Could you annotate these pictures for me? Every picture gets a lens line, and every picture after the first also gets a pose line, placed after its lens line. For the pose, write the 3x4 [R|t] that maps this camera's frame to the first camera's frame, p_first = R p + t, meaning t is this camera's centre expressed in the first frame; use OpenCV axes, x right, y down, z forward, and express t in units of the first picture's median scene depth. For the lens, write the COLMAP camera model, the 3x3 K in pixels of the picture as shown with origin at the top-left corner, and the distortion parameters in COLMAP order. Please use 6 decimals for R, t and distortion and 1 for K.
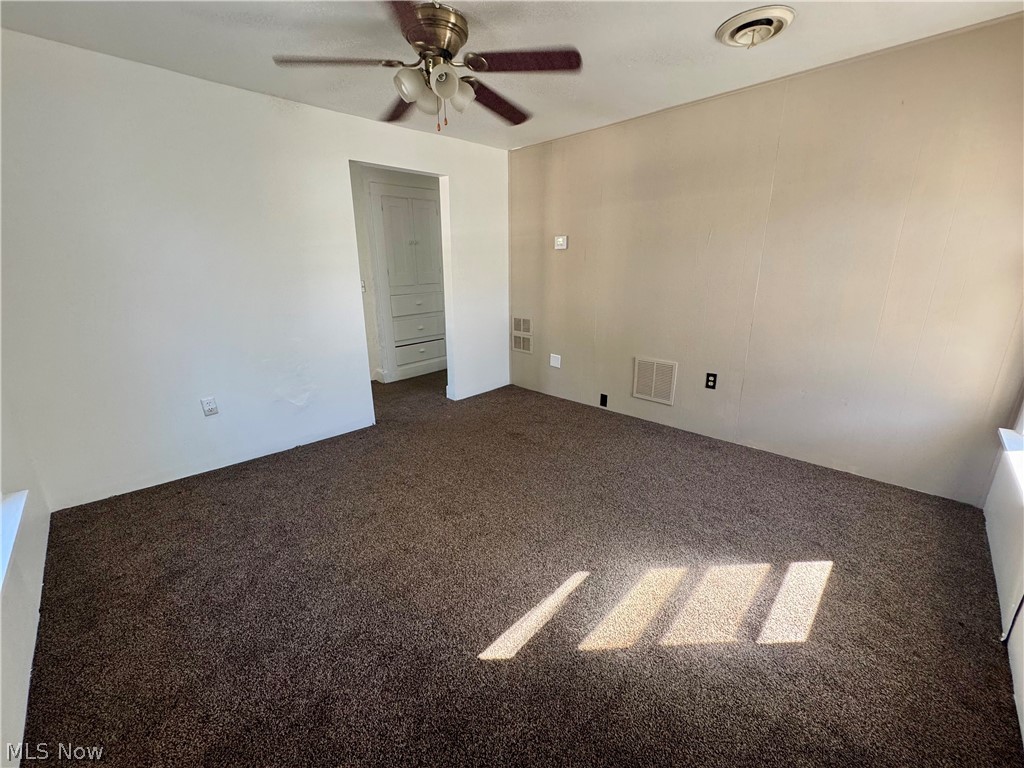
lens RADIAL K [[408.6, 0, 512.4], [0, 408.6, 385.2], [0, 0, 1]] dist [-0.000581, -0.000211]
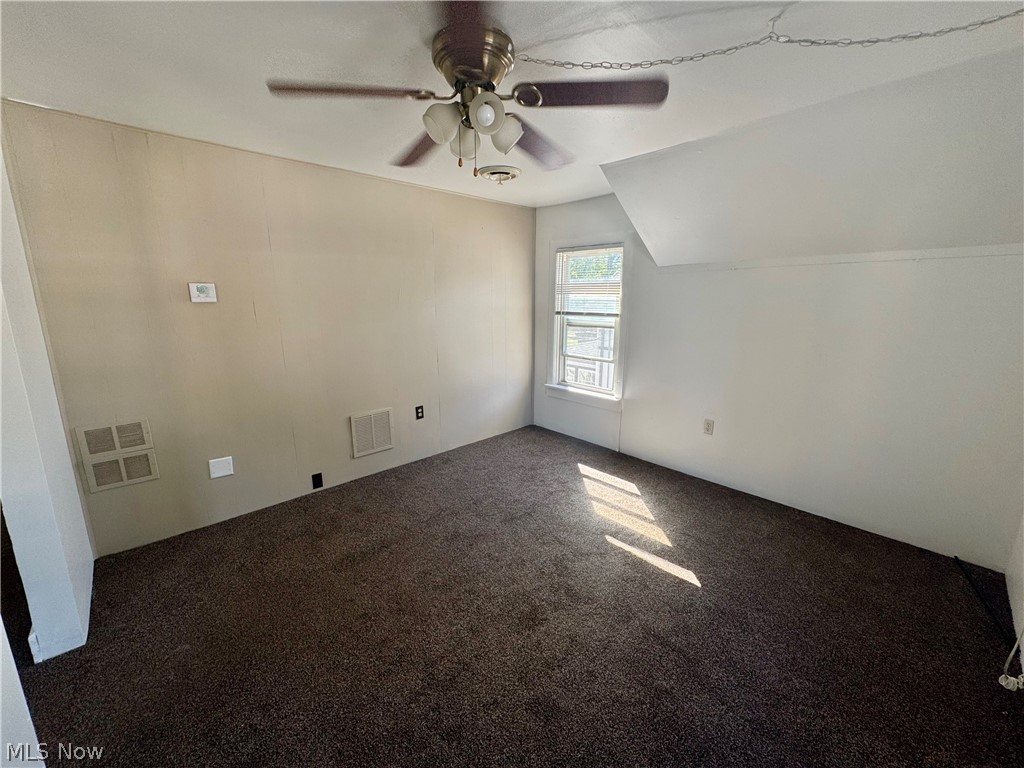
lens RADIAL K [[408.6, 0, 514.1], [0, 408.6, 385.9], [0, 0, 1]] dist [-0.000581, -0.000211]
pose [[0.039365, -0.207969, 0.977343, -0.743996], [0.283643, 0.940192, 0.188639, -0.262750], [-0.958121, 0.269791, 0.096000, 0.687889]]
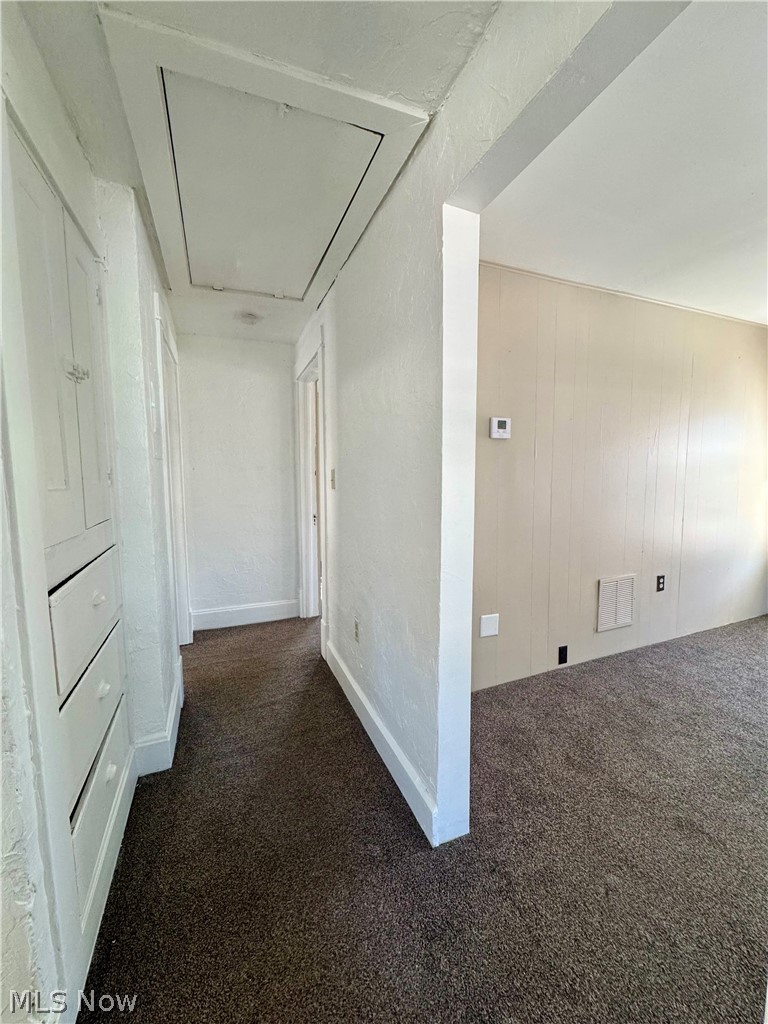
lens RADIAL K [[408.6, 0, 383.1], [0, 408.6, 516.6], [0, 0, 1]] dist [-0.000581, -0.000211]
pose [[0.387109, -0.093250, 0.917306, -0.708003], [0.266185, 0.963815, -0.014354, -0.363047], [-0.882775, 0.249730, 0.397923, 1.319133]]
